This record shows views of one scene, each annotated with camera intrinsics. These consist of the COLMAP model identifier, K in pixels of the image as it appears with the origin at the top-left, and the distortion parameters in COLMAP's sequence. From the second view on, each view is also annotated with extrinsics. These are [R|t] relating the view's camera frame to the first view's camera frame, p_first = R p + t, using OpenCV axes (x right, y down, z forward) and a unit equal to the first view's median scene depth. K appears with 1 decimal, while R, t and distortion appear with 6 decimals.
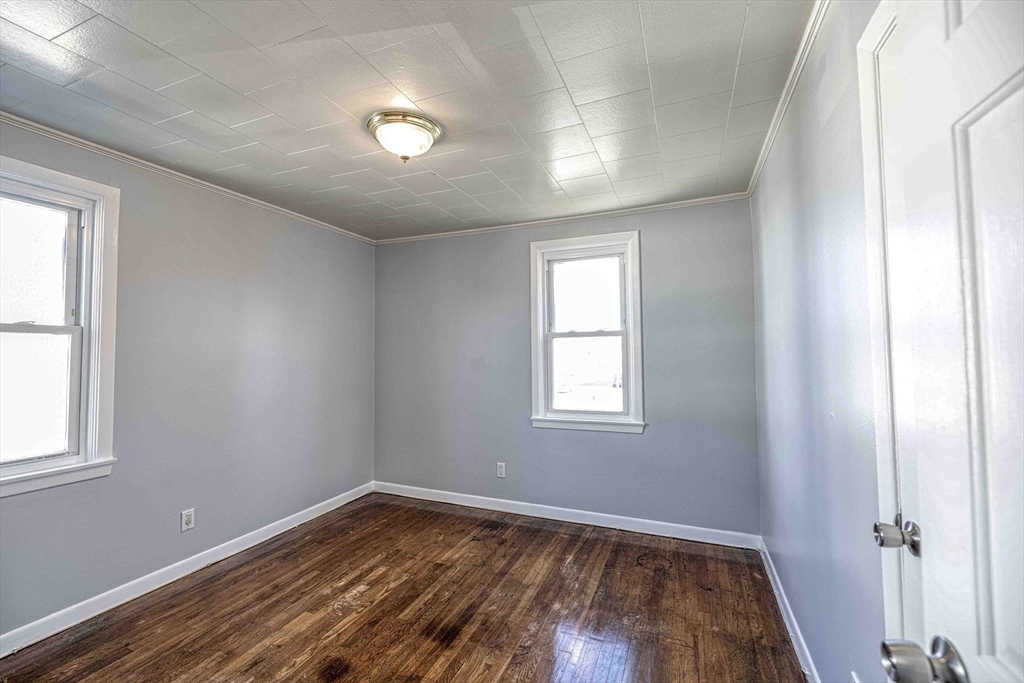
lens RADIAL K [[429.4, 0, 510.0], [0, 429.4, 337.2], [0, 0, 1]] dist [-0.000900, -0.000073]
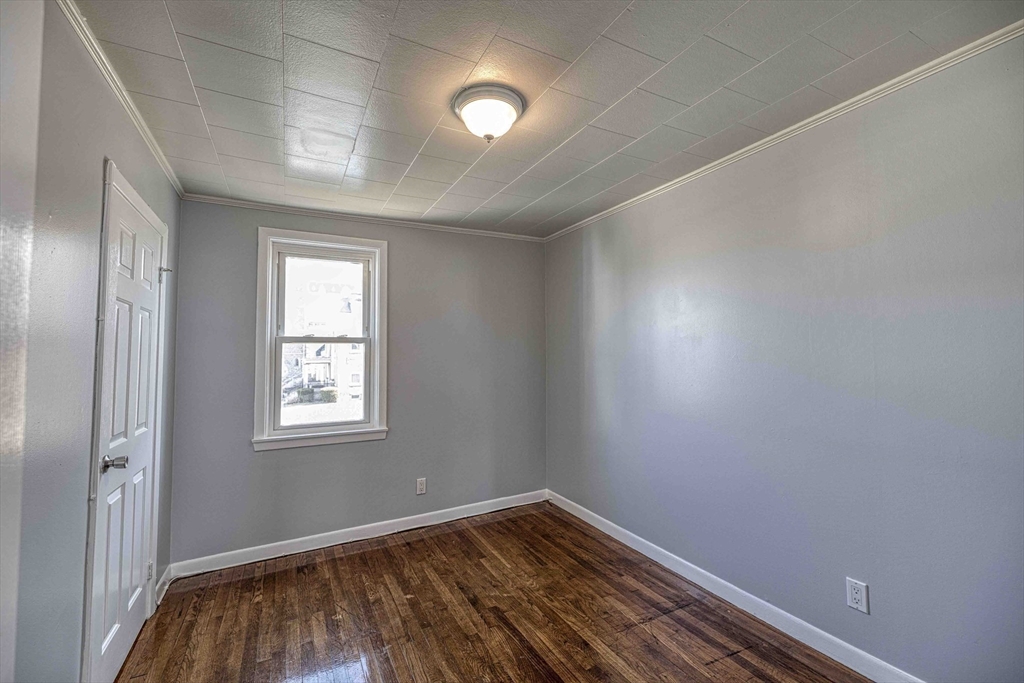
lens RADIAL K [[429.4, 0, 510.0], [0, 429.4, 337.2], [0, 0, 1]] dist [-0.000900, -0.000073]
pose [[0.649993, 0.038943, 0.758942, -0.259615], [-0.028372, 0.999233, -0.026974, 0.000697], [-0.759410, -0.004000, 0.650600, 0.098769]]
